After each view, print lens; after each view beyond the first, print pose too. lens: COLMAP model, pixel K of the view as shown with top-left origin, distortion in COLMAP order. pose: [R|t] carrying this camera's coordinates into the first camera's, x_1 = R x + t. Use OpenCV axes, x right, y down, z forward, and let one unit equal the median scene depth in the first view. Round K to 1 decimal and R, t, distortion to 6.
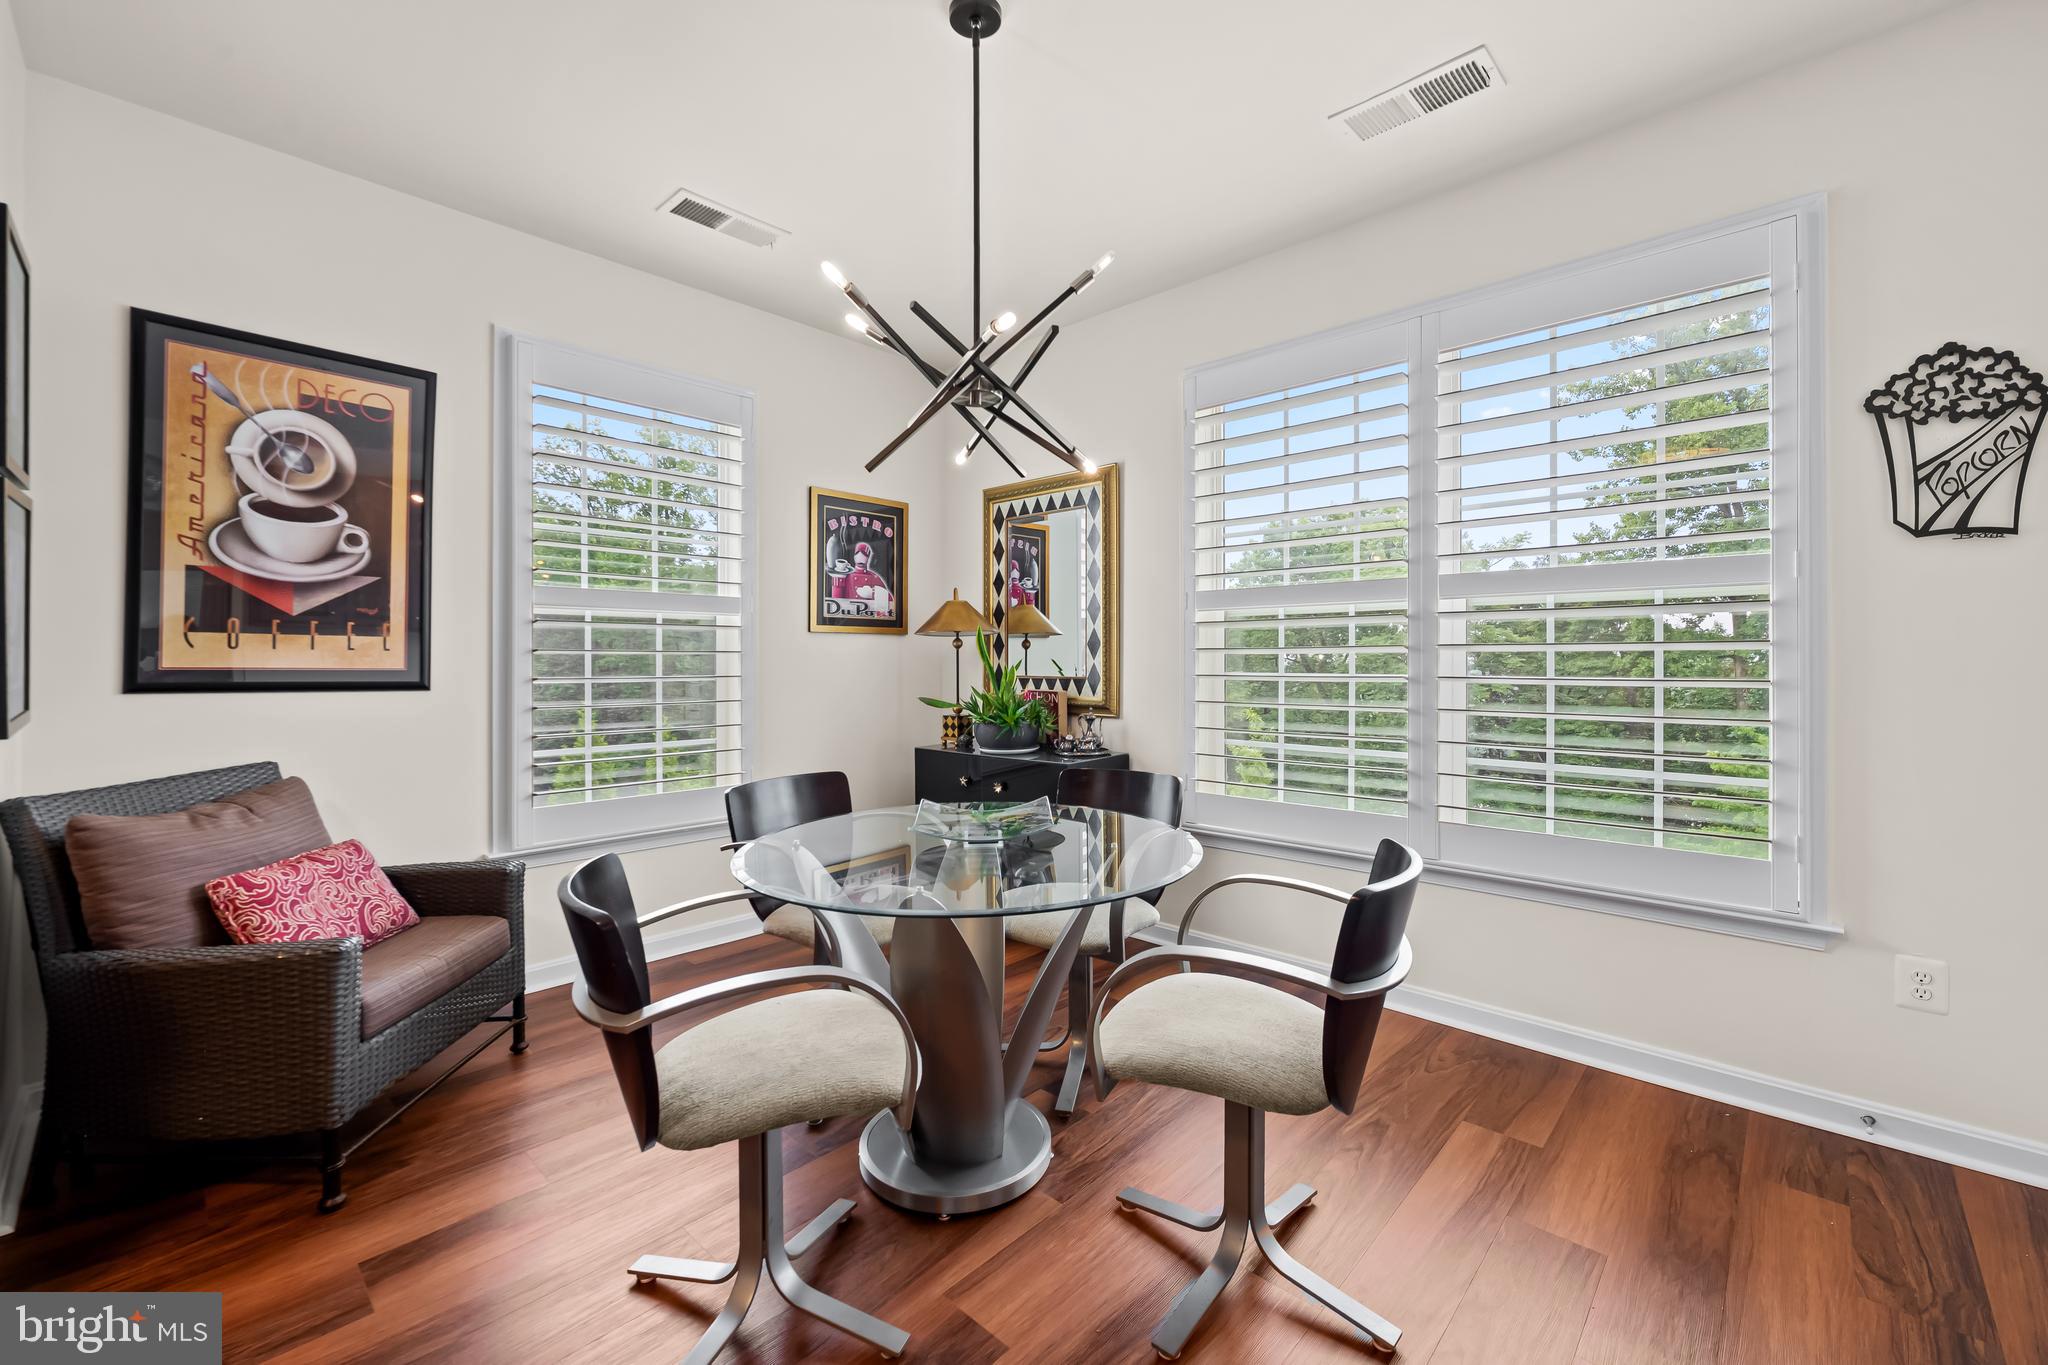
lens RADIAL K [[841.0, 0, 1028.9], [0, 841.0, 655.8], [0, 0, 1]] dist [-0.004215, -0.000387]
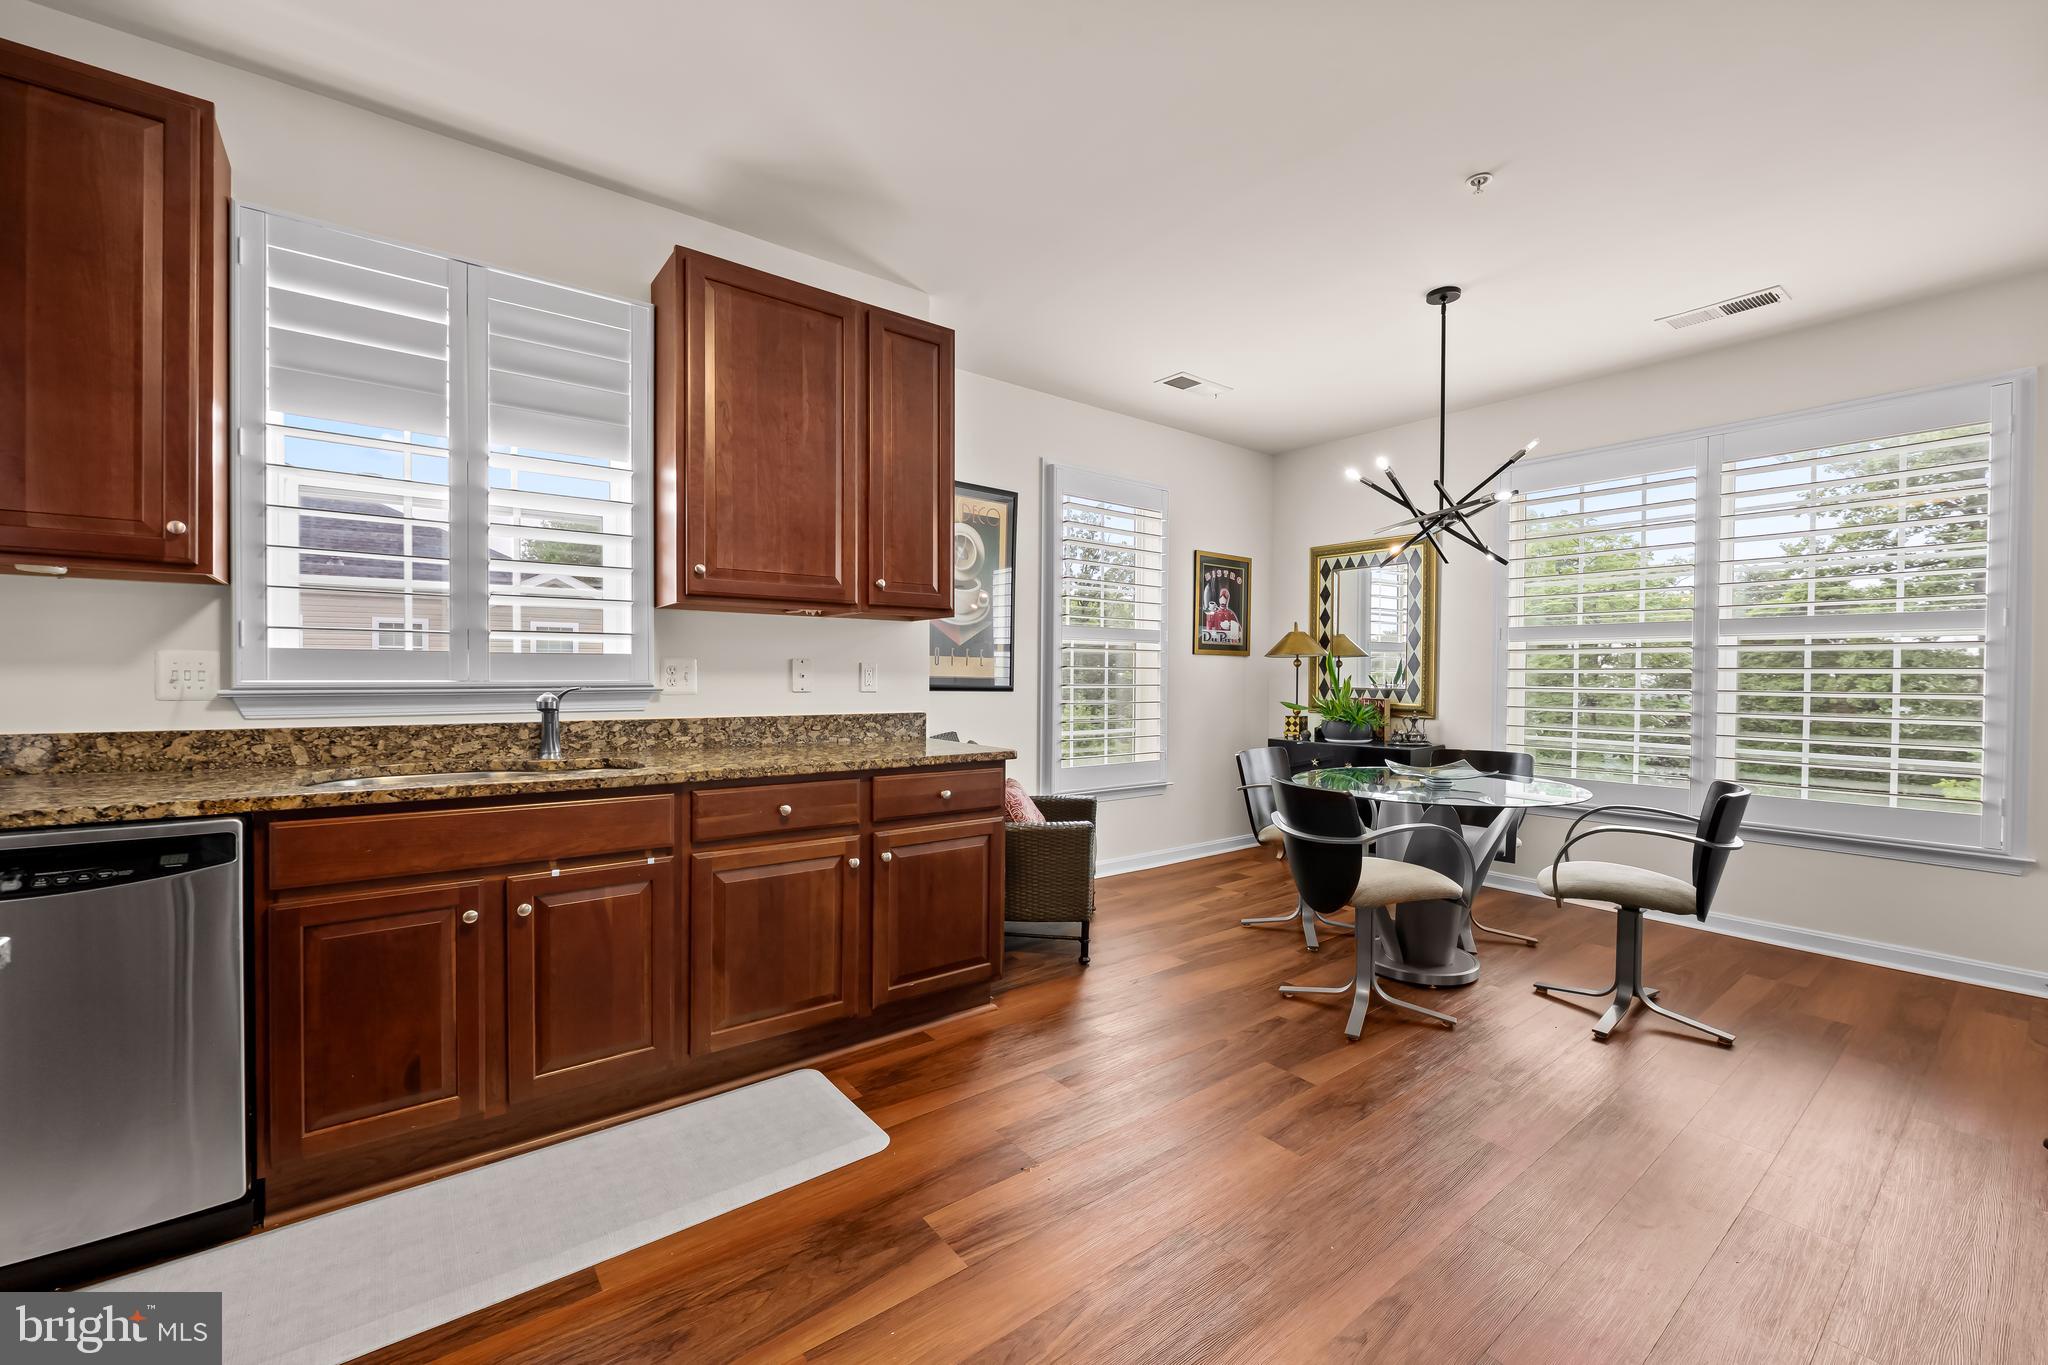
lens RADIAL K [[832.1, 0, 1024.0], [0, 832.1, 682.5], [0, 0, 1]] dist [0.000440, -0.000258]
pose [[0.988033, 0.010676, -0.153870, -0.344264], [-0.008359, 0.999842, 0.015698, -0.000710], [0.154014, -0.014224, 0.987966, -0.434496]]
